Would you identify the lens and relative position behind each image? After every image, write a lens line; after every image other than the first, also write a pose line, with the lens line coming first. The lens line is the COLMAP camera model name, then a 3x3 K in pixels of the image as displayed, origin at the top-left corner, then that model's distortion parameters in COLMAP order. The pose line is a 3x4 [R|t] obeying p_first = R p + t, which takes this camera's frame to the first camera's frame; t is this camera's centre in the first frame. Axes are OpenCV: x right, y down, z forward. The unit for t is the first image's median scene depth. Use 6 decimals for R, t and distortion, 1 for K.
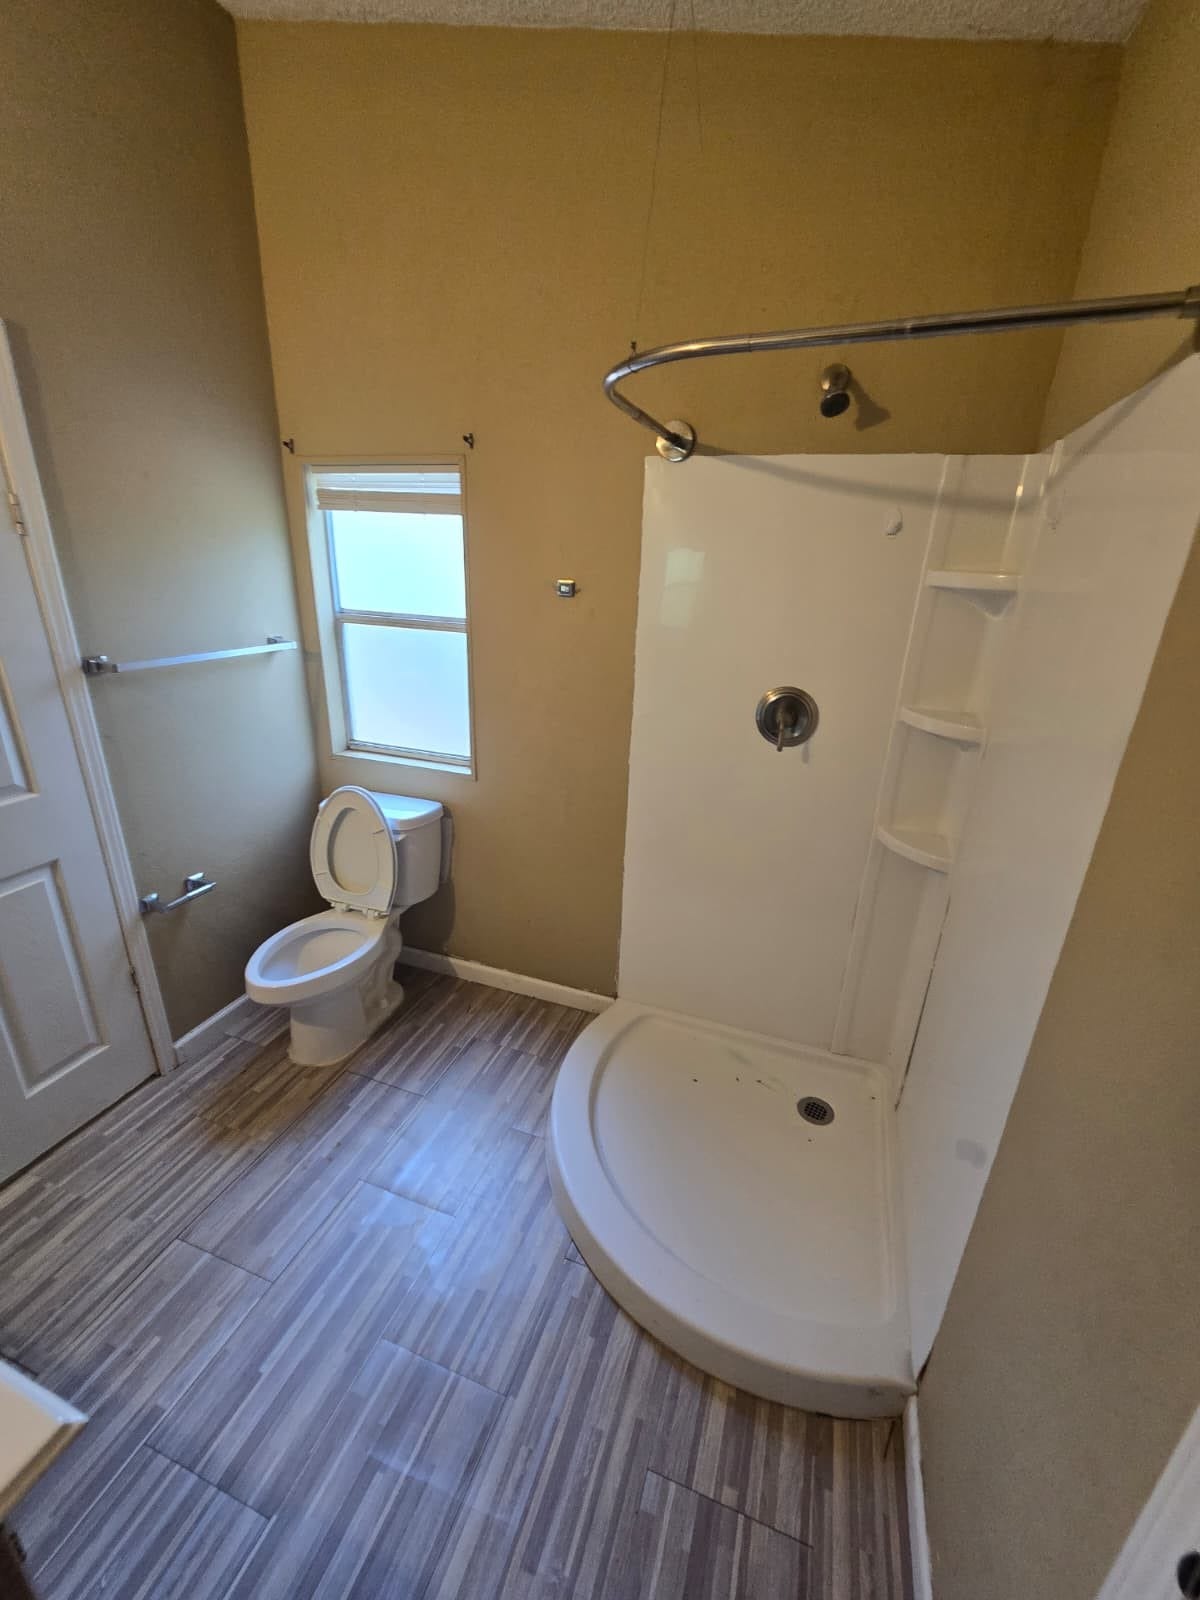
lens RADIAL K [[654.8, 0, 604.7], [0, 654.8, 802.8], [0, 0, 1]] dist [-0.003607, 0.002601]
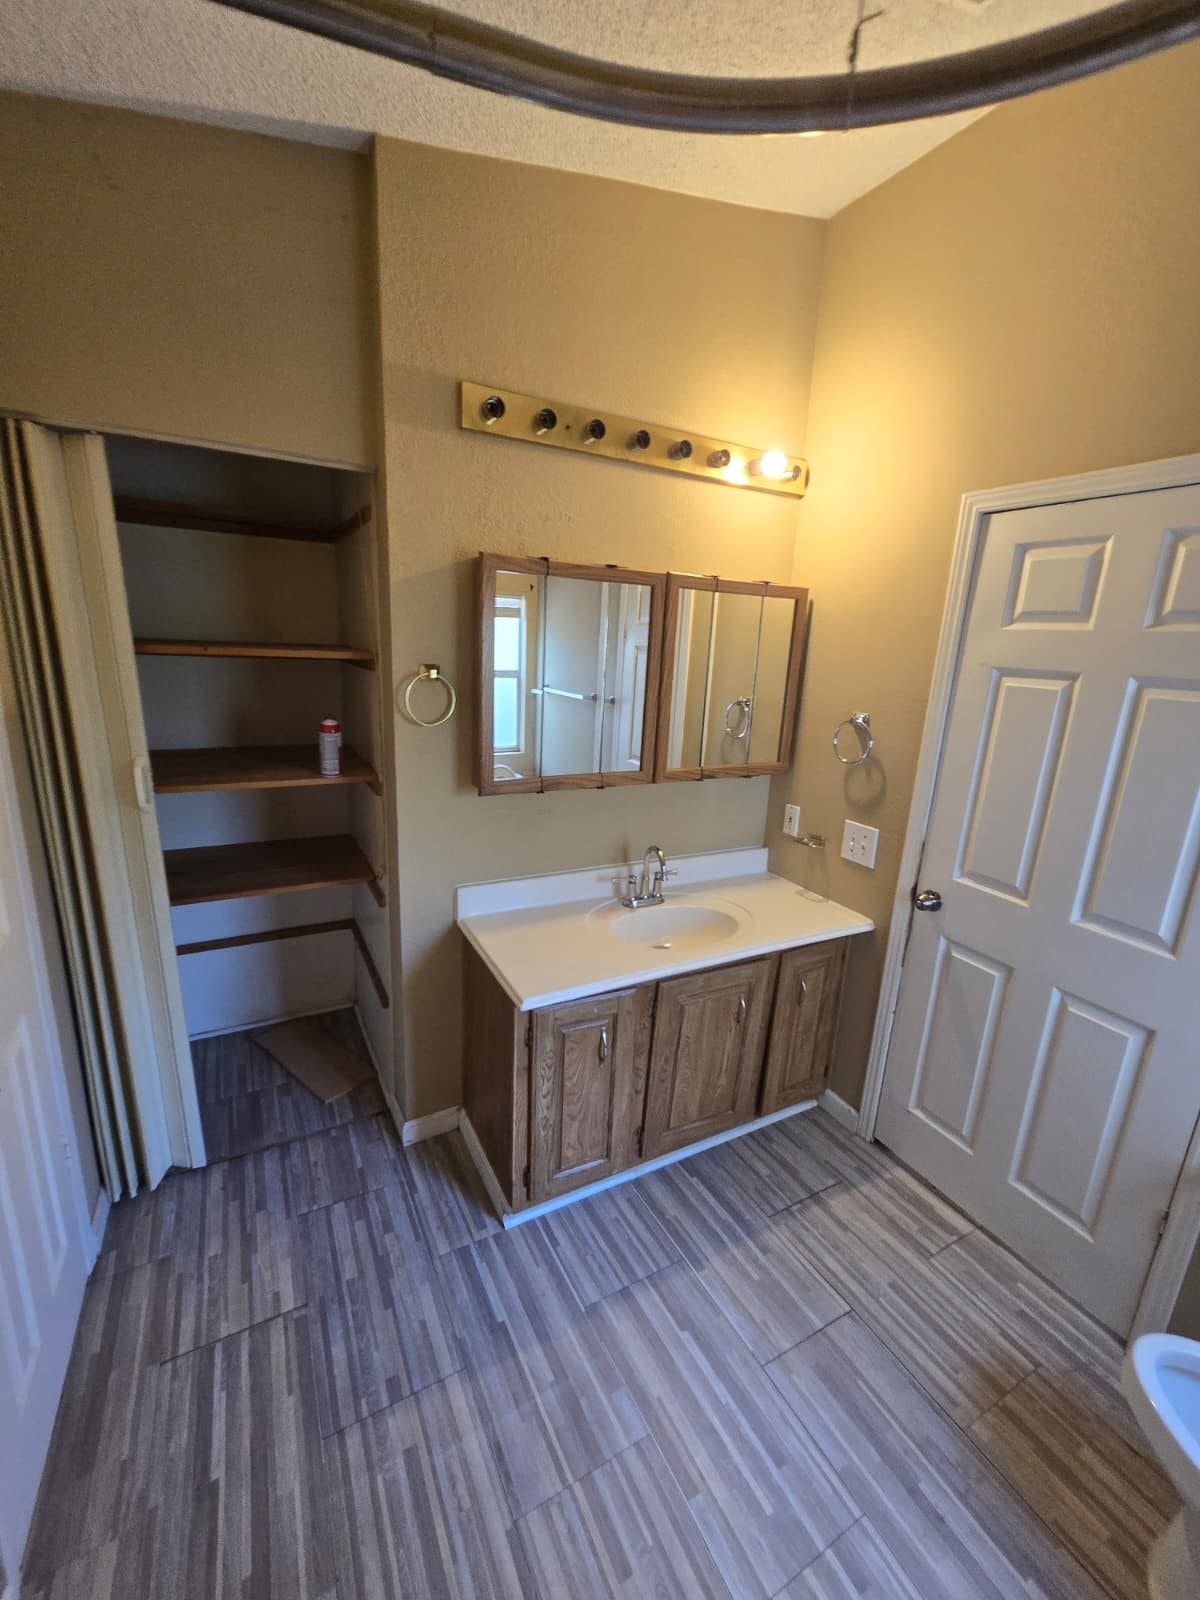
lens RADIAL K [[654.8, 0, 613.4], [0, 654.8, 807.9], [0, 0, 1]] dist [-0.003607, 0.002601]
pose [[-0.653734, 0.116499, -0.747703, 0.319684], [-0.330969, 0.844542, 0.420961, -0.367680], [0.680508, 0.522663, -0.513548, 1.000814]]
